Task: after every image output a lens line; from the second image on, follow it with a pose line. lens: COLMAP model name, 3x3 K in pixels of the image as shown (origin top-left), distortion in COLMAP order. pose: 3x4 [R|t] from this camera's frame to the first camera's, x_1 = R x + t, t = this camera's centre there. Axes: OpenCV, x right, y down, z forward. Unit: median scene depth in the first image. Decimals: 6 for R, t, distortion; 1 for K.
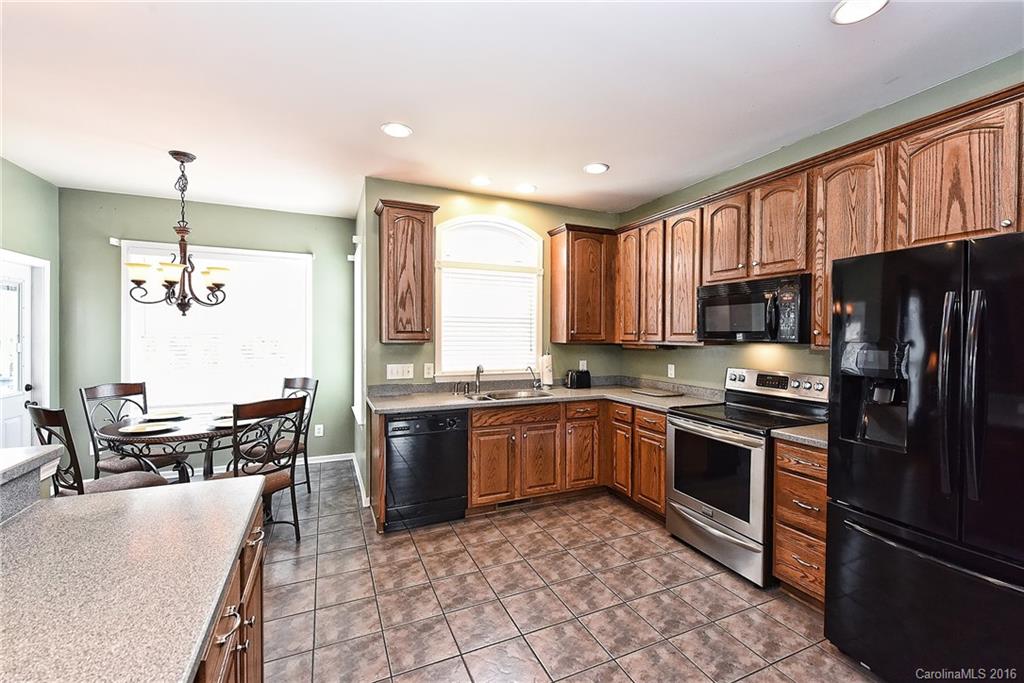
lens RADIAL K [[422.9, 0, 512.2], [0, 422.9, 340.7], [0, 0, 1]] dist [0.000518, 0.000020]
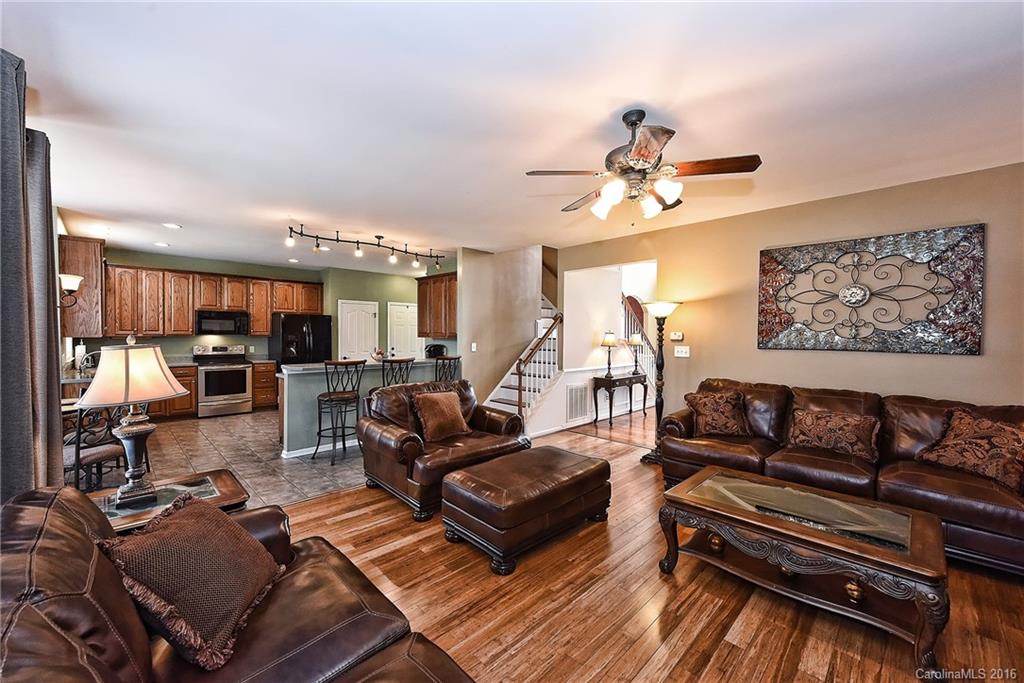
lens RADIAL K [[404.6, 0, 511.3], [0, 404.6, 340.0], [0, 0, 1]] dist [-0.000108, -0.000004]
pose [[-0.346709, -0.017728, 0.937805, -2.602715], [0.001574, 0.999809, 0.019482, -0.007506], [-0.937972, 0.008230, -0.346615, 0.195599]]
